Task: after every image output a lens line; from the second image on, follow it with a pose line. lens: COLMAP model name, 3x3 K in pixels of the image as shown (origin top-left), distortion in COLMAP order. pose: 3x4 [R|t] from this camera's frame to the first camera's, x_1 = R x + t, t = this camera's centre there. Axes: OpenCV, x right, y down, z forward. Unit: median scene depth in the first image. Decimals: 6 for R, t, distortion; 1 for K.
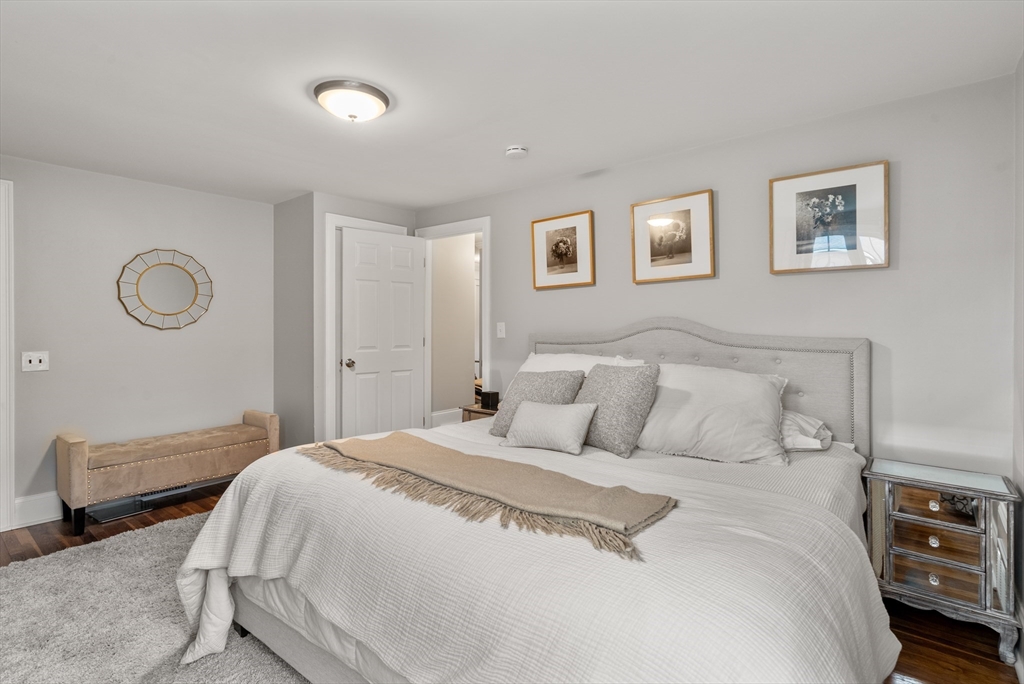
lens RADIAL K [[481.7, 0, 514.2], [0, 481.7, 335.4], [0, 0, 1]] dist [-0.000378, -0.000357]
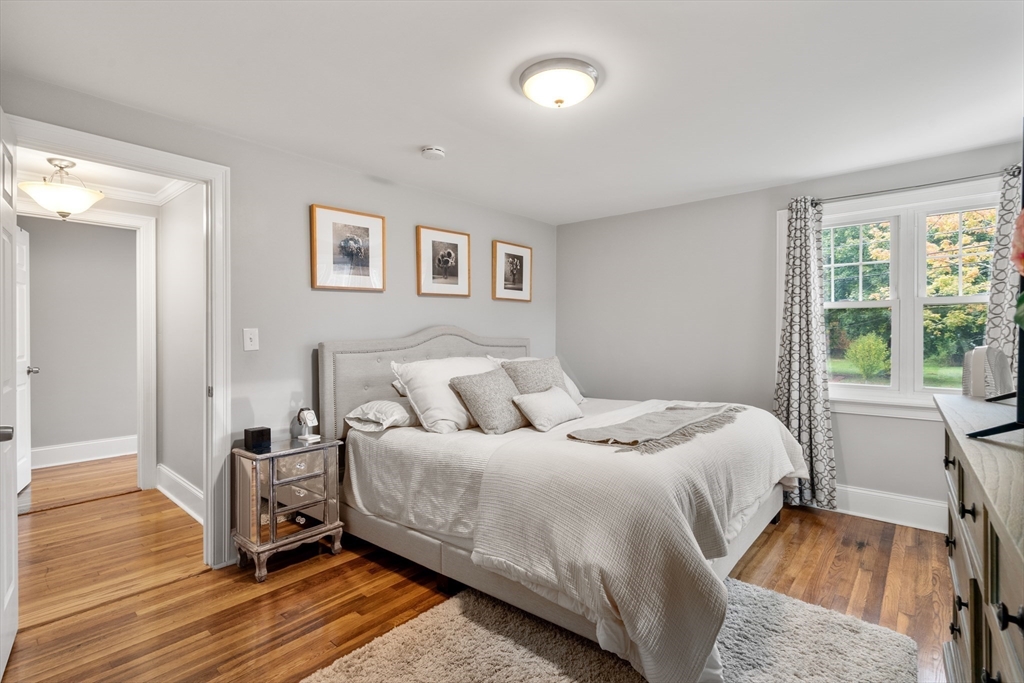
lens RADIAL K [[481.7, 0, 514.4], [0, 481.7, 338.0], [0, 0, 1]] dist [-0.000378, -0.000357]
pose [[0.050993, -0.012412, 0.998622, -0.809980], [0.018606, 0.999761, 0.011476, -0.015527], [-0.998526, 0.017995, 0.051212, 0.672061]]
